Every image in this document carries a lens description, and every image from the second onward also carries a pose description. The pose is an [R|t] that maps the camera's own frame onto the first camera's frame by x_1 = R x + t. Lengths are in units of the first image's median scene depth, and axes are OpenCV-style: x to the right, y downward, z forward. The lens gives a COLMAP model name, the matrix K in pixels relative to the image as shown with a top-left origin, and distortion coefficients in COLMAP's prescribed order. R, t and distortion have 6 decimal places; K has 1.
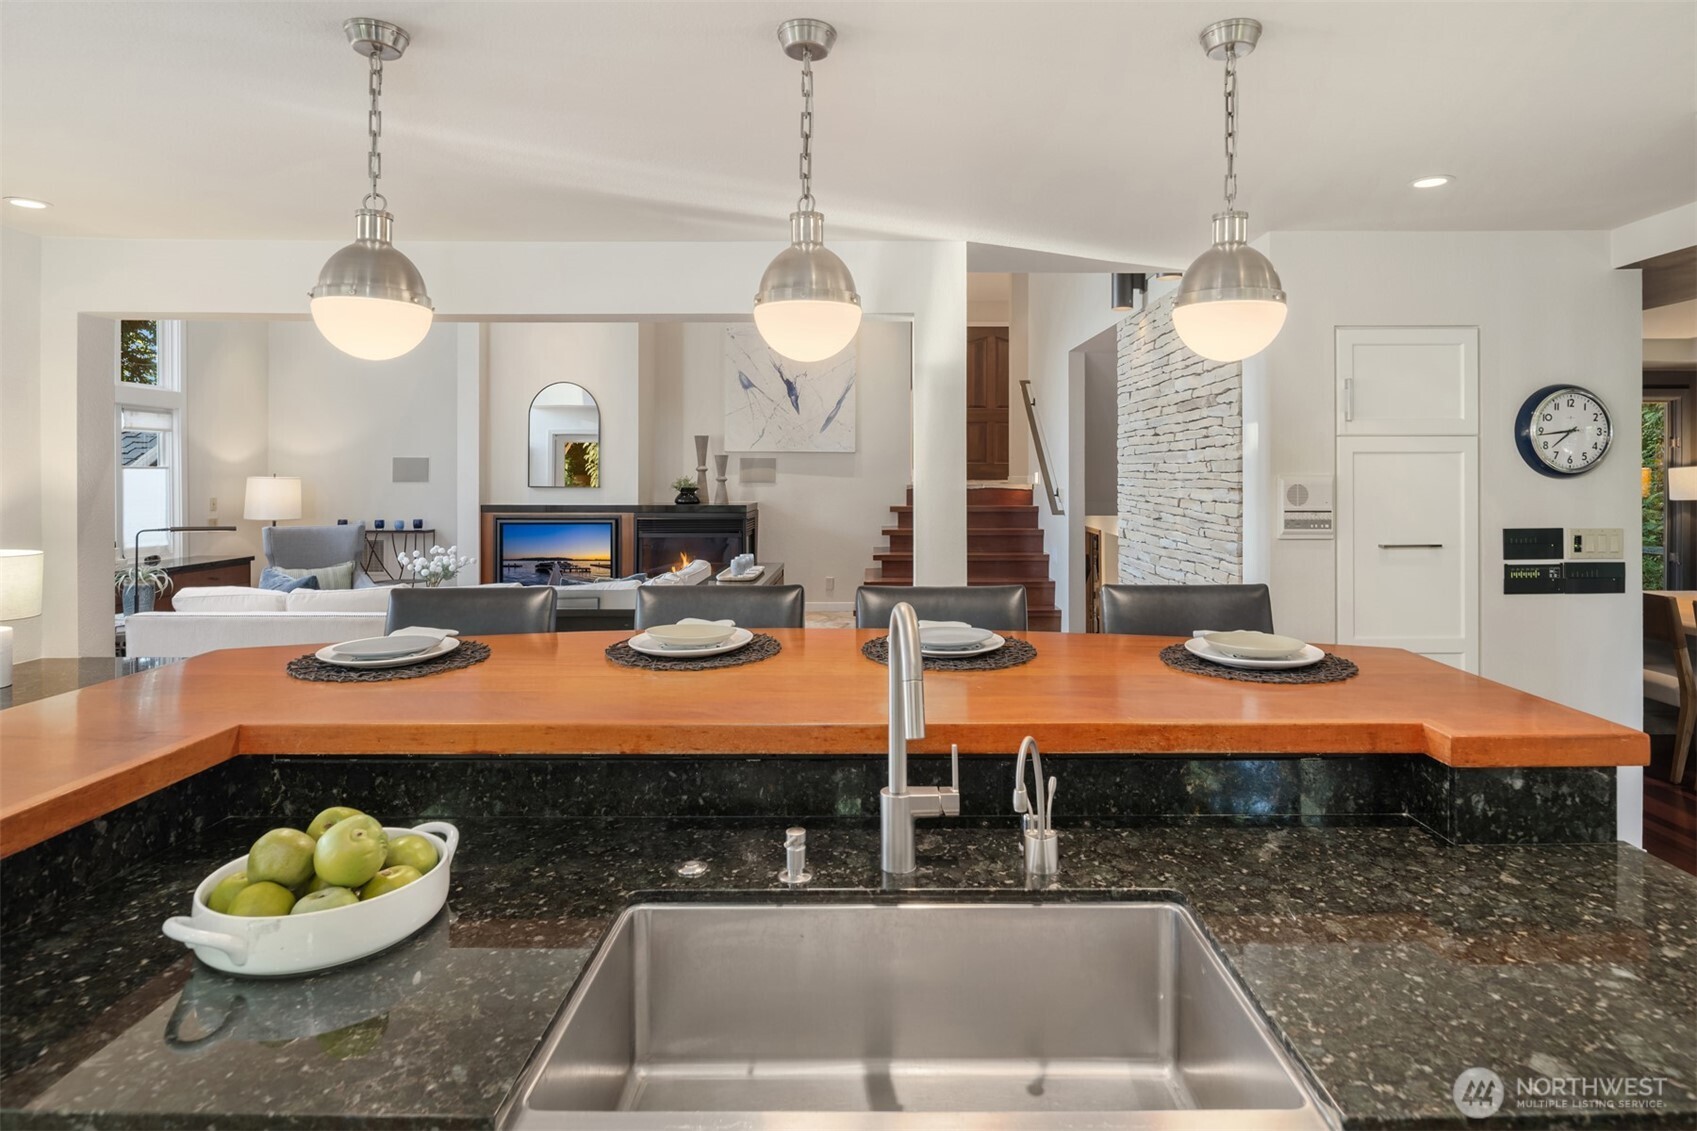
lens RADIAL K [[928.9, 0, 895.3], [0, 928.9, 473.1], [0, 0, 1]] dist [-0.001384, -0.001066]
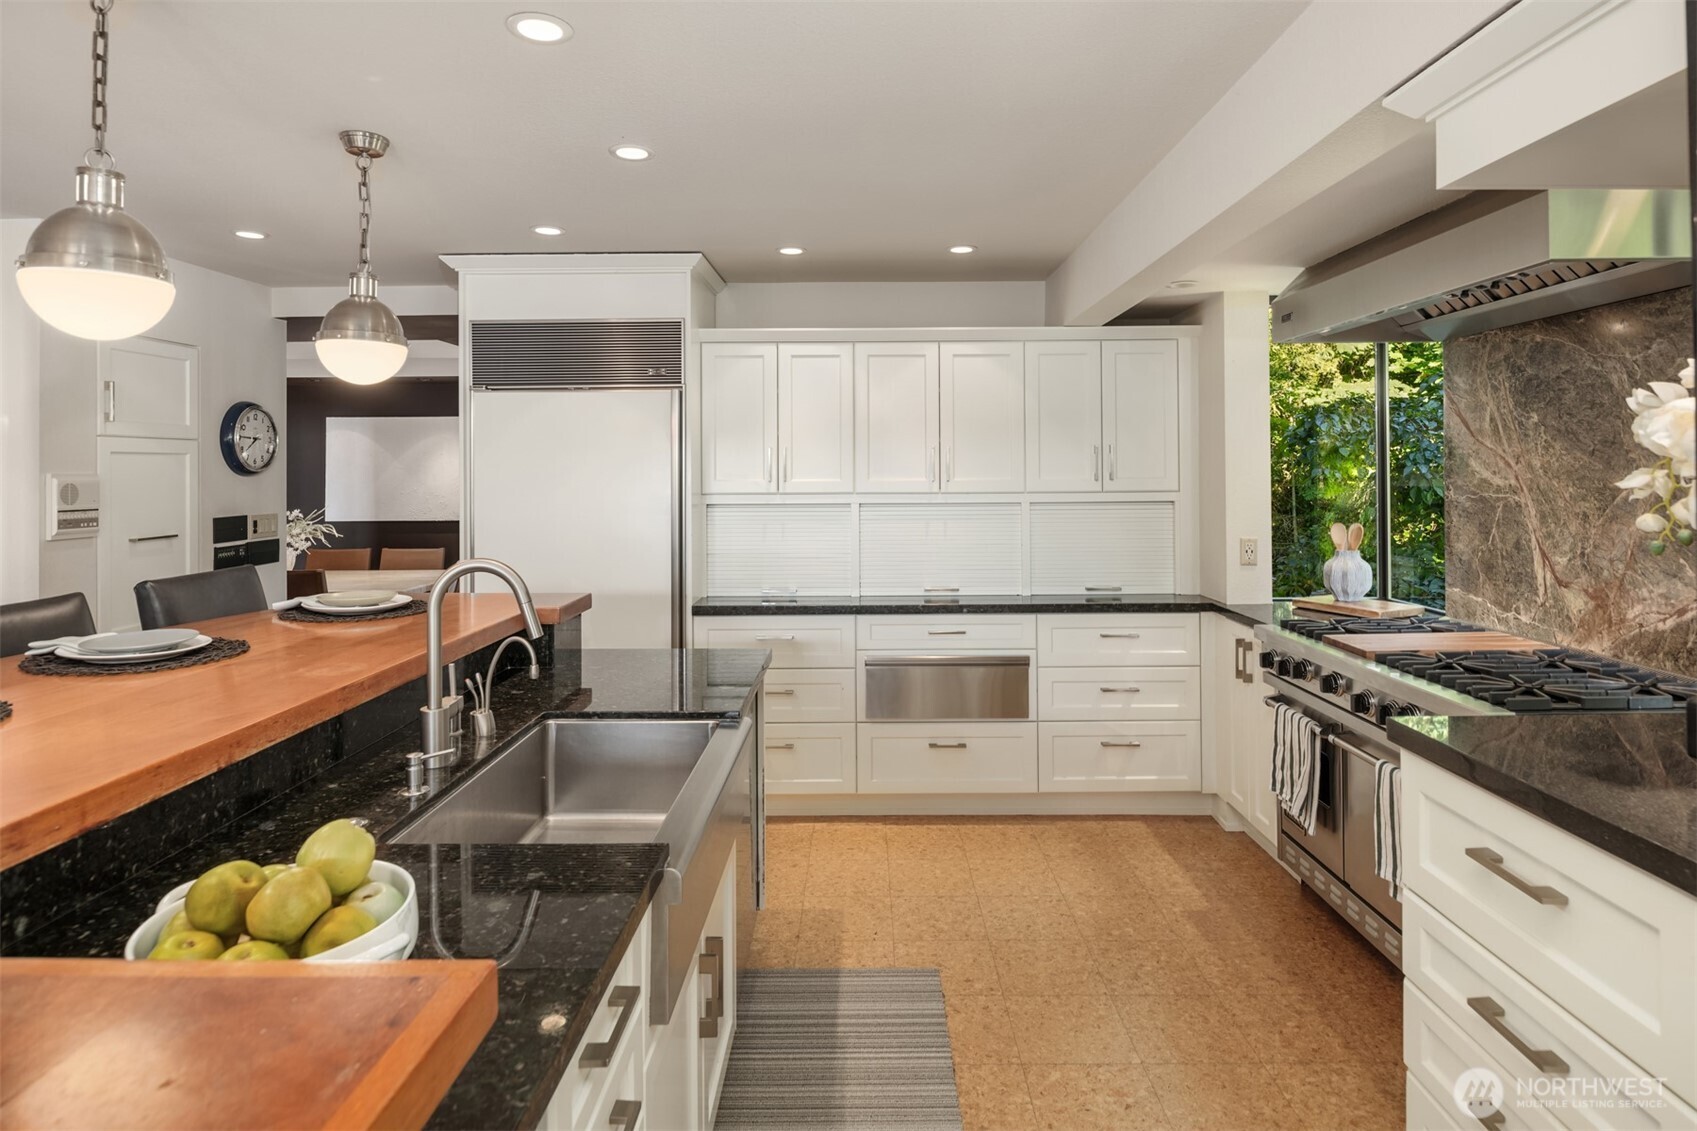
lens RADIAL K [[928.9, 0, 868.7], [0, 928.9, 464.3], [0, 0, 1]] dist [-0.001384, -0.001066]
pose [[-0.012392, 0.006846, 0.999900, -0.561924], [0.006939, 0.999953, -0.006761, 0.004429], [-0.999899, 0.006855, -0.012439, 0.167375]]
